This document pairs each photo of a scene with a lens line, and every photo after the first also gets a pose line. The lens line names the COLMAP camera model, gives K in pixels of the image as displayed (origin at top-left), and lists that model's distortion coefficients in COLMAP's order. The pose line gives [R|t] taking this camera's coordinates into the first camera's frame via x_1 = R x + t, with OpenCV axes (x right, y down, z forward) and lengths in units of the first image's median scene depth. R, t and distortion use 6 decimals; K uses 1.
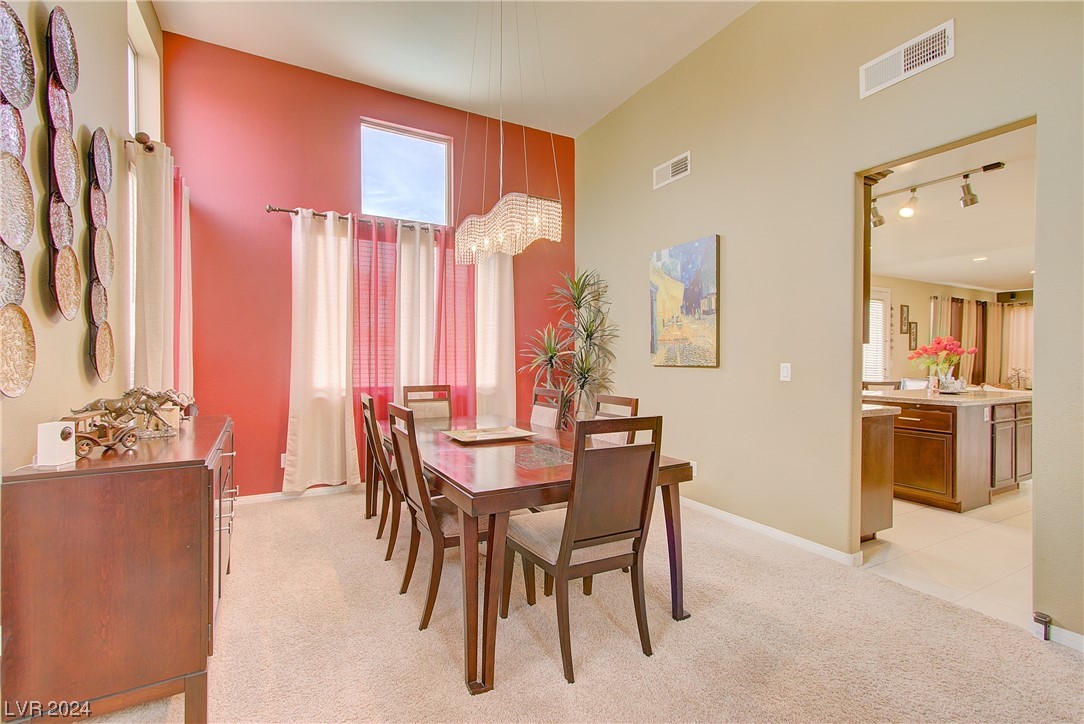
lens RADIAL K [[492.9, 0, 545.5], [0, 492.9, 361.0], [0, 0, 1]] dist [0.003031, 0.003528]
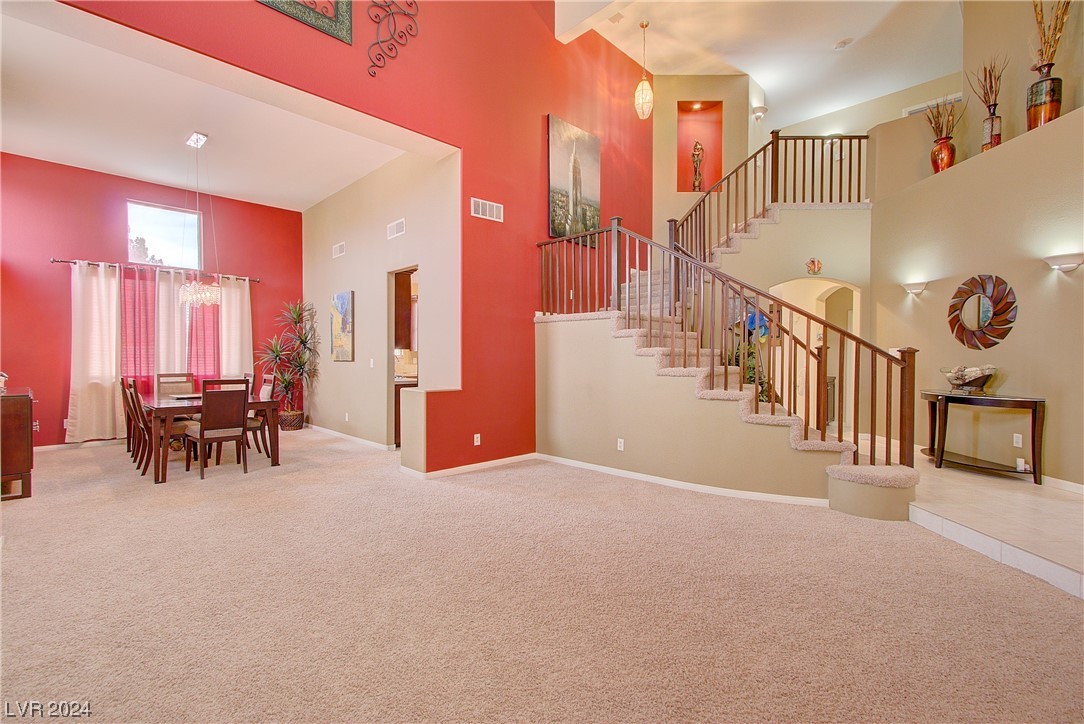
lens RADIAL K [[492.9, 0, 539.7], [0, 492.9, 361.0], [0, 0, 1]] dist [0.003031, 0.003528]
pose [[0.958788, -0.003905, 0.284096, 0.432083], [0.002237, 0.999978, 0.006198, 0.001241], [-0.284114, -0.005307, 0.958776, -0.870030]]
